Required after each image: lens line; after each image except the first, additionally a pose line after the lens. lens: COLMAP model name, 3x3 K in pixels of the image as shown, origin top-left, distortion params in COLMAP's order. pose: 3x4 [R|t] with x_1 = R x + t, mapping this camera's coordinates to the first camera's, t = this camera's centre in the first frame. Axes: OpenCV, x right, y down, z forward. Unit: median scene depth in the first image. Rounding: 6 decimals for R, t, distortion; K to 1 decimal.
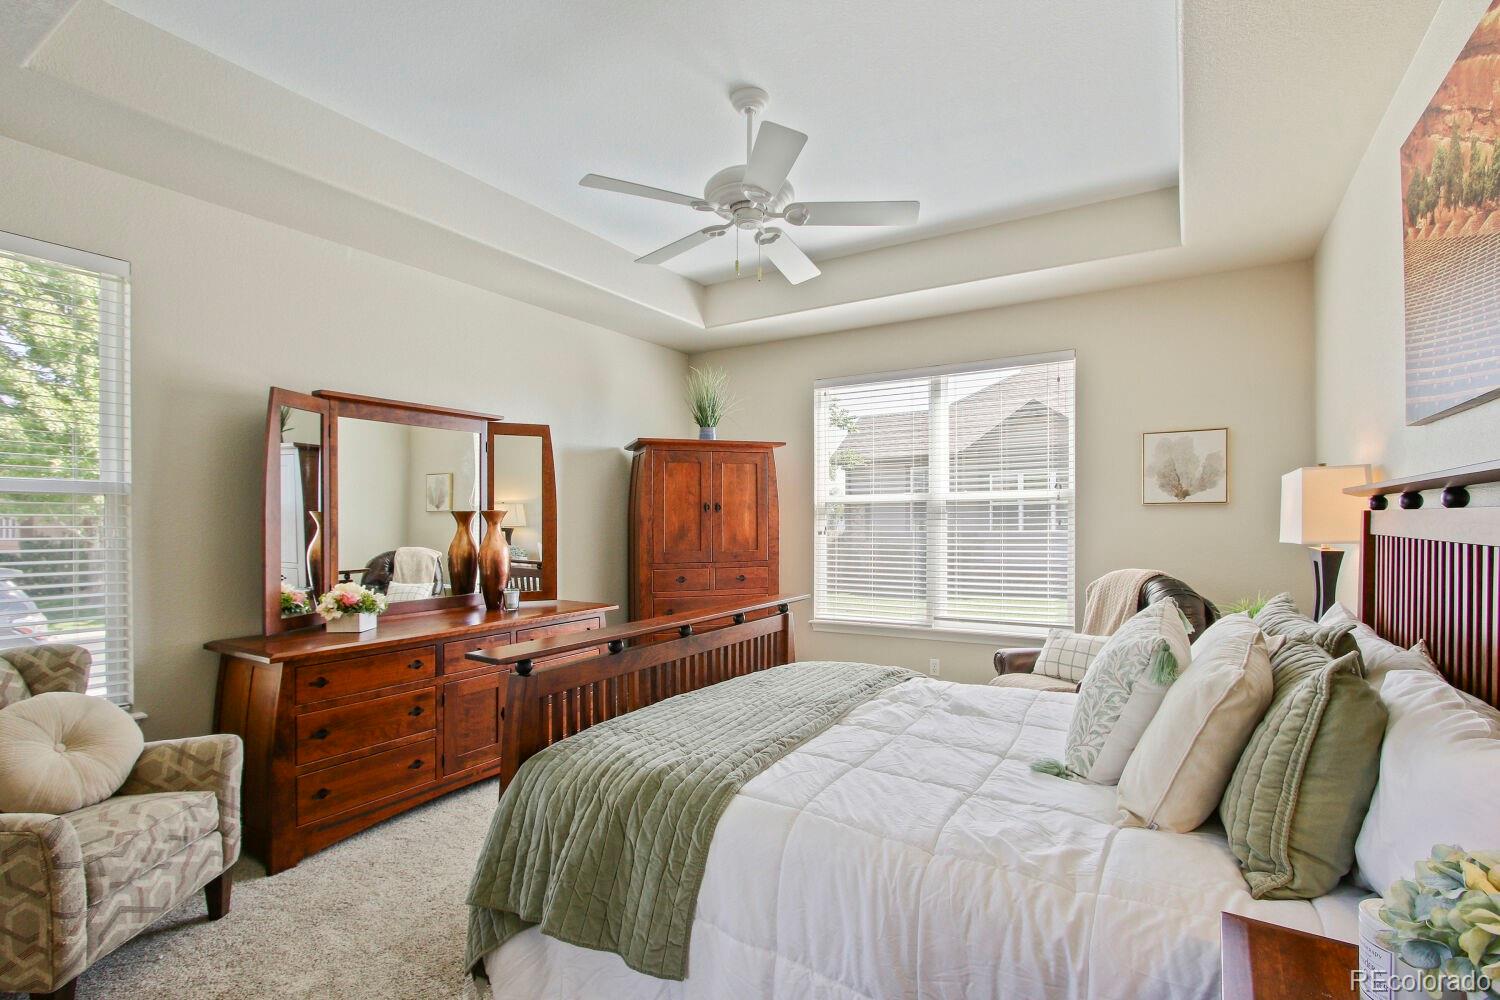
lens RADIAL K [[699.3, 0, 755.2], [0, 699.3, 524.2], [0, 0, 1]] dist [-0.000756, -0.000143]
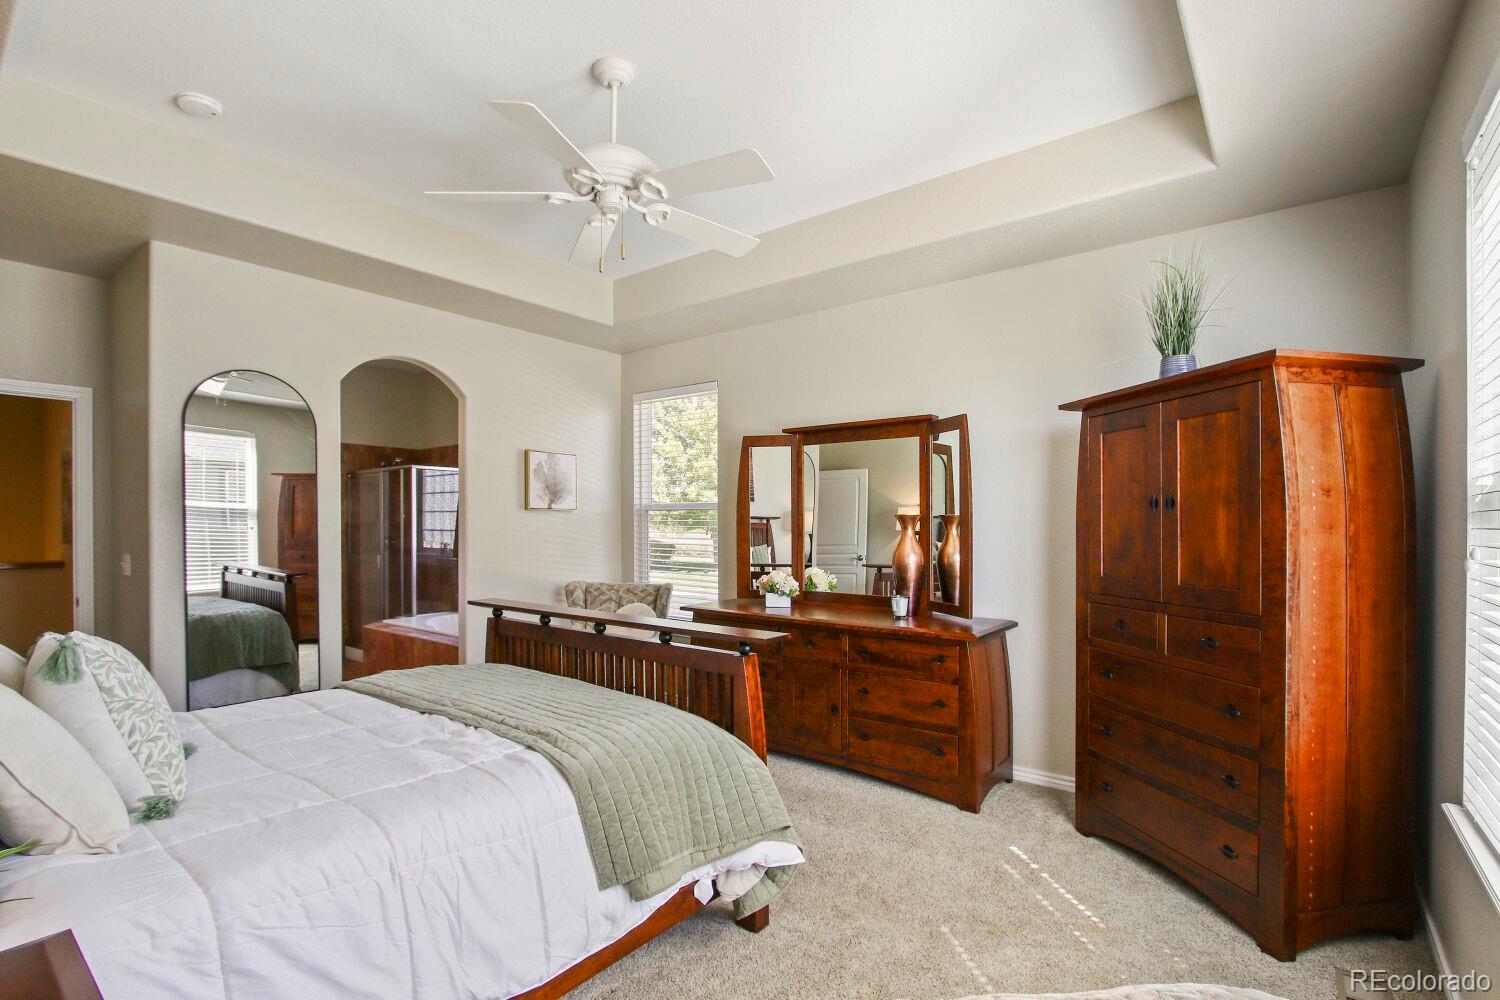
lens RADIAL K [[699.3, 0, 755.2], [0, 699.3, 524.2], [0, 0, 1]] dist [-0.000756, -0.000143]
pose [[-0.117406, 0.011696, -0.993015, 0.516113], [-0.005080, 0.999910, 0.012377, -0.012360], [0.993071, 0.006498, -0.117336, 0.730541]]
